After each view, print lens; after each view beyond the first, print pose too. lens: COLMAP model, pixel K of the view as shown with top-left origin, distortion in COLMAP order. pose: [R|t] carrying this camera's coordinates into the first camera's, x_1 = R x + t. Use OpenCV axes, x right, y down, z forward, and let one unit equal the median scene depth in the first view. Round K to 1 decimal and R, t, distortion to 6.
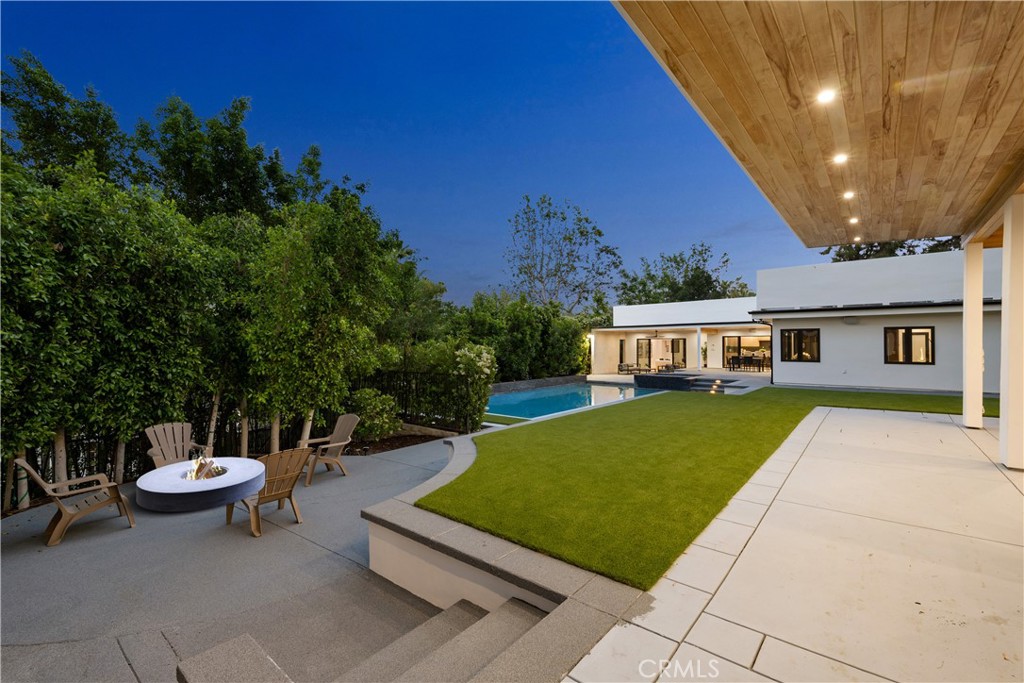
lens RADIAL K [[452.5, 0, 517.7], [0, 452.5, 343.3], [0, 0, 1]] dist [0.004387, 0.000633]
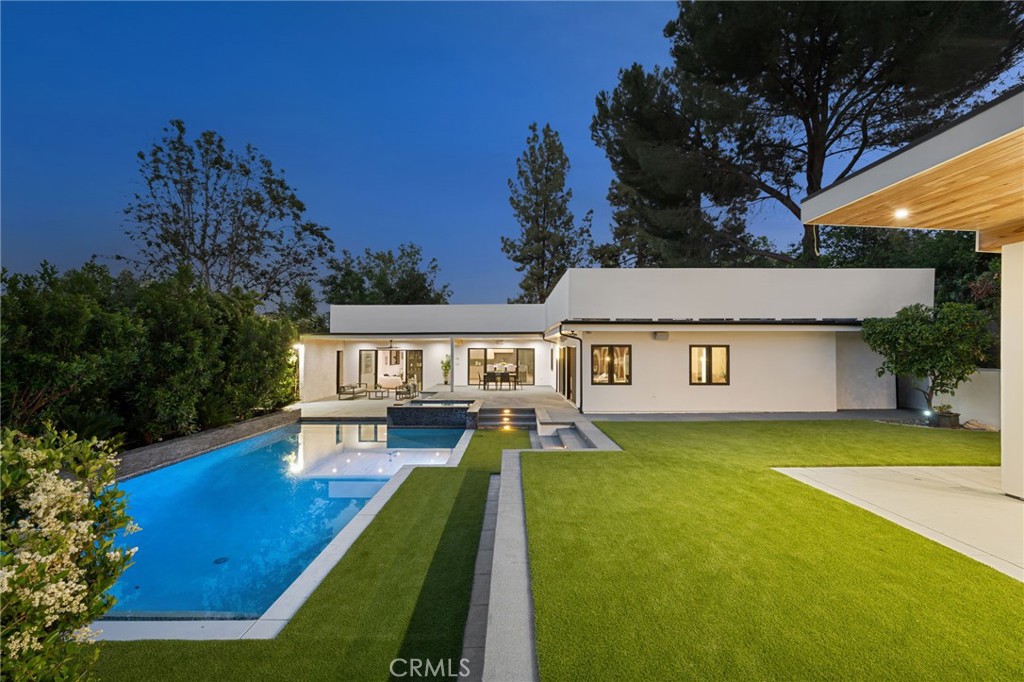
lens RADIAL K [[452.5, 0, 517.7], [0, 452.5, 342.8], [0, 0, 1]] dist [0.004387, 0.000633]
pose [[0.772389, 0.014004, 0.634995, -0.014116], [-0.005413, 0.999866, -0.015467, -0.011109], [-0.635127, 0.008509, 0.772361, 0.242917]]
